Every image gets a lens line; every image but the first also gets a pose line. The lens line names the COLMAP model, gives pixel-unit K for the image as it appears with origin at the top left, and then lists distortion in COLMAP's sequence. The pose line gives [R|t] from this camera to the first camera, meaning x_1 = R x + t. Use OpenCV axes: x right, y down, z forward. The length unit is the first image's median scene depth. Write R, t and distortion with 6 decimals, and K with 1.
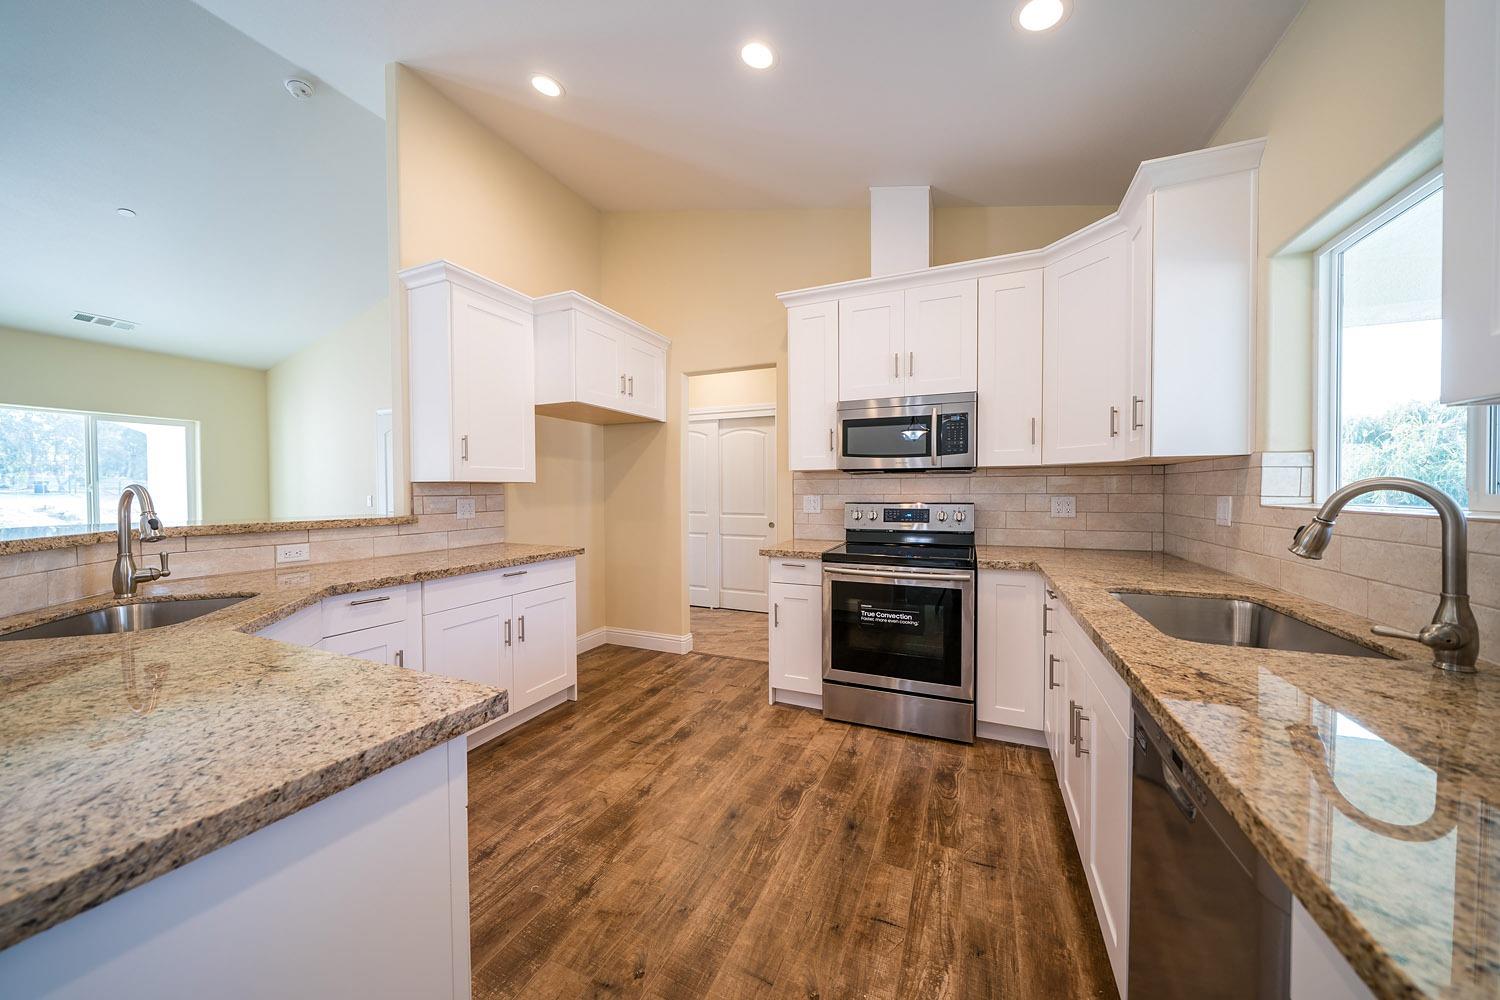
lens RADIAL K [[516.4, 0, 745.8], [0, 516.4, 496.8], [0, 0, 1]] dist [-0.001876, 0.000029]
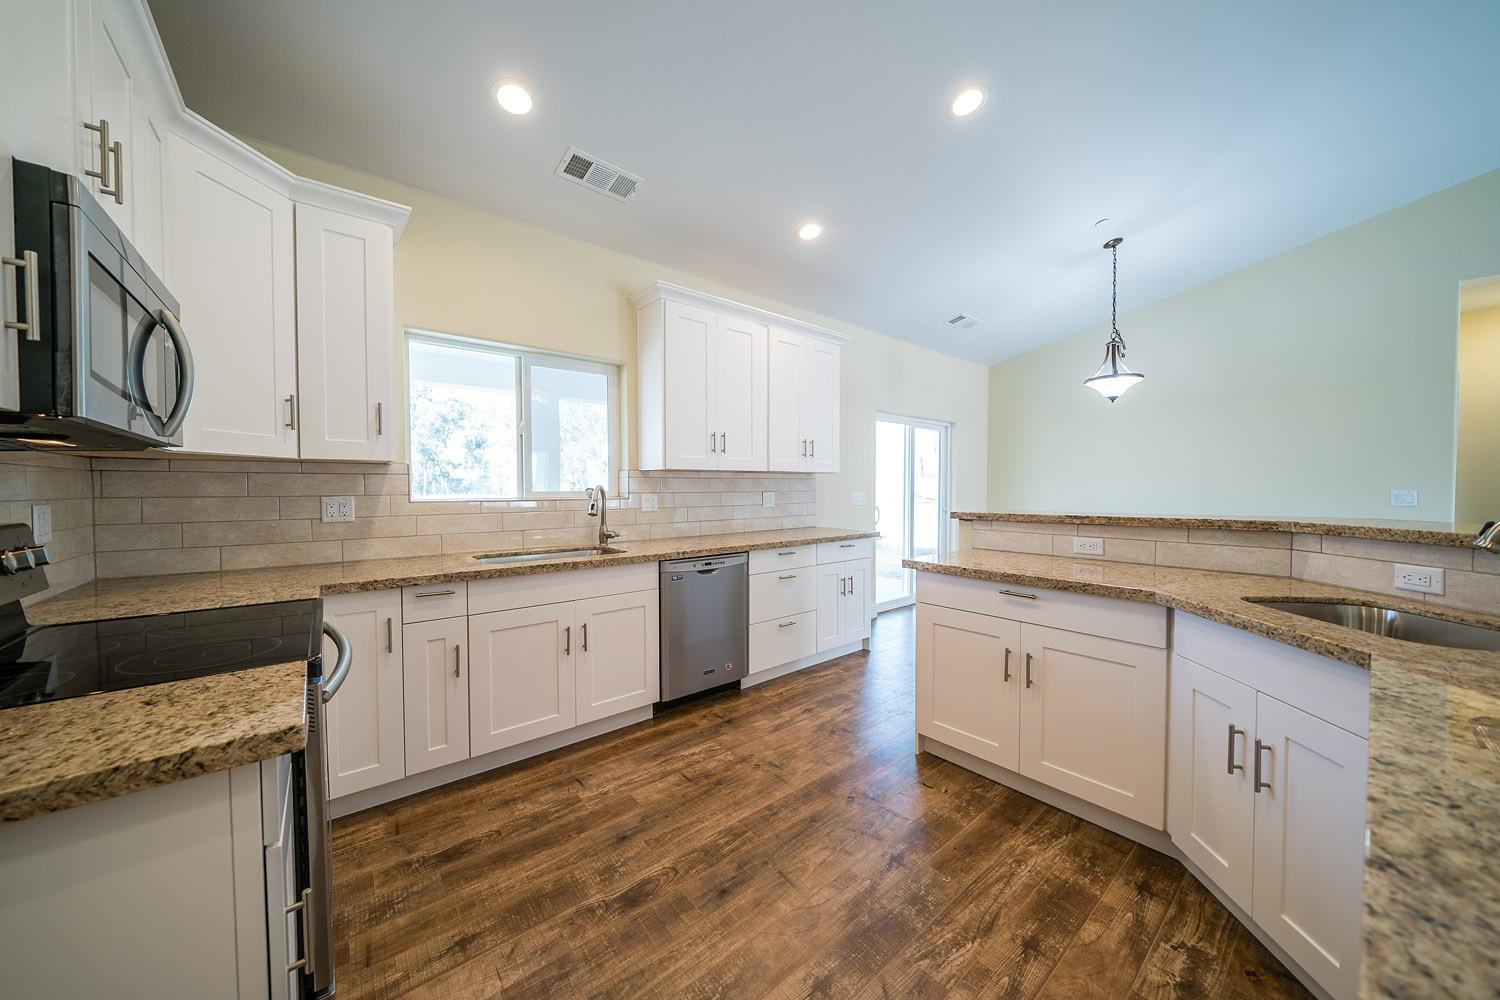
lens RADIAL K [[516.4, 0, 743.6], [0, 516.4, 498.8], [0, 0, 1]] dist [-0.001876, 0.000029]
pose [[-0.892008, -0.002298, 0.452014, -0.402933], [0.012013, 0.999513, 0.028788, -0.018689], [-0.451860, 0.031109, -0.891546, 1.627456]]
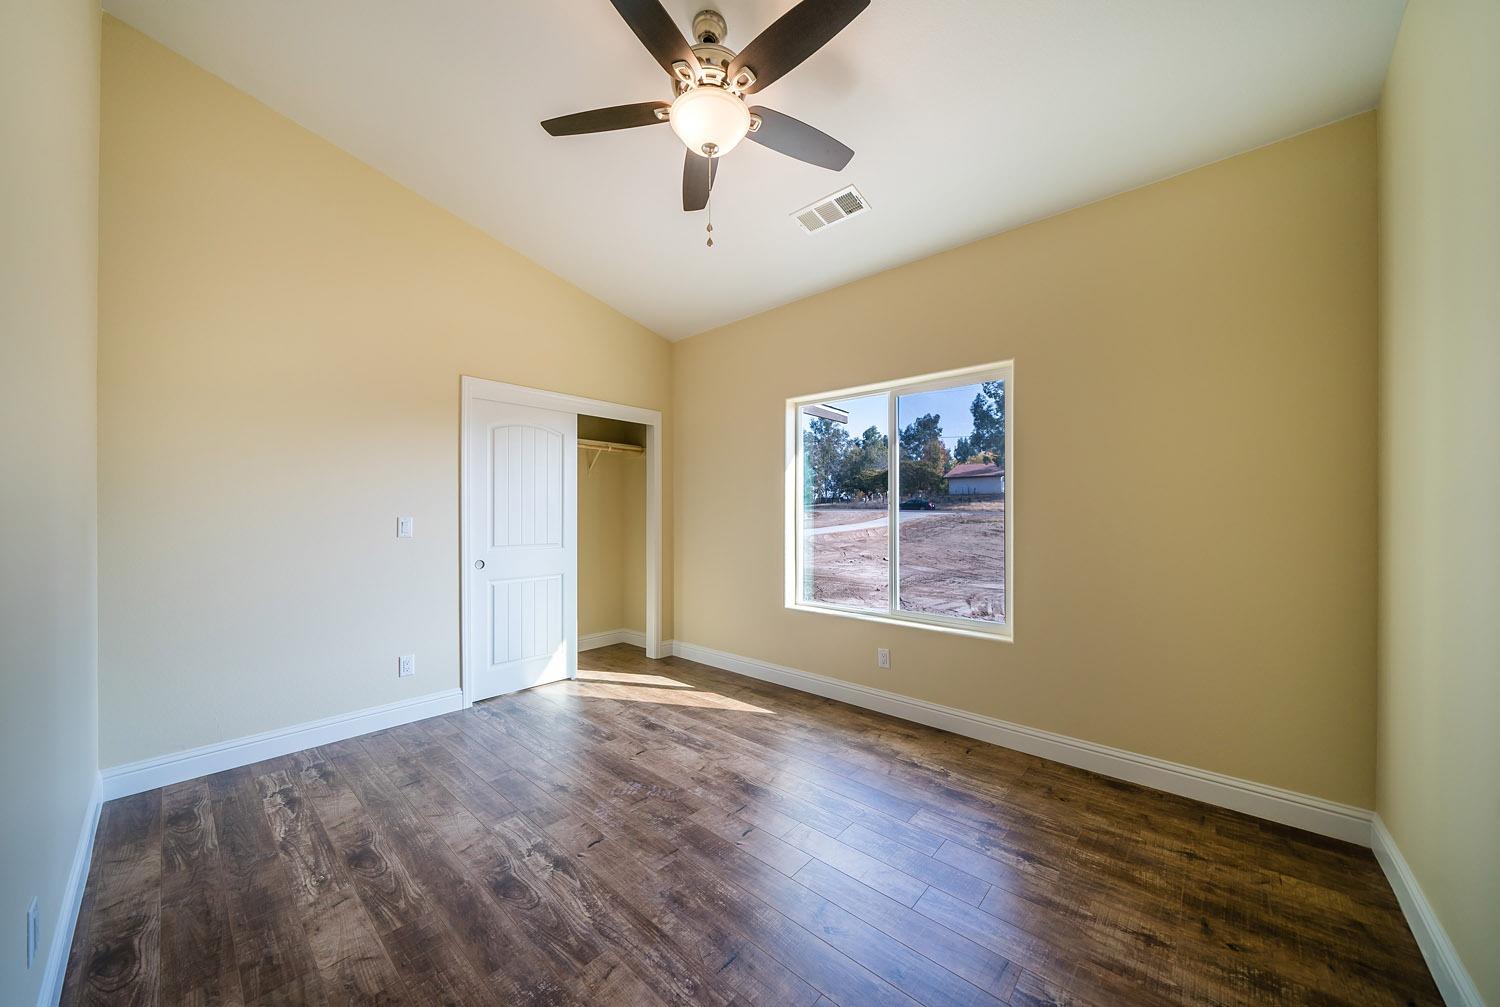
lens RADIAL K [[516.4, 0, 757.3], [0, 516.4, 511.3], [0, 0, 1]] dist [-0.001876, 0.000029]
pose [[-0.294779, 0.003580, -0.955559, 0.907303], [-0.006770, 0.999960, 0.005835, -0.005215], [0.955542, 0.008190, -0.294743, 1.108319]]
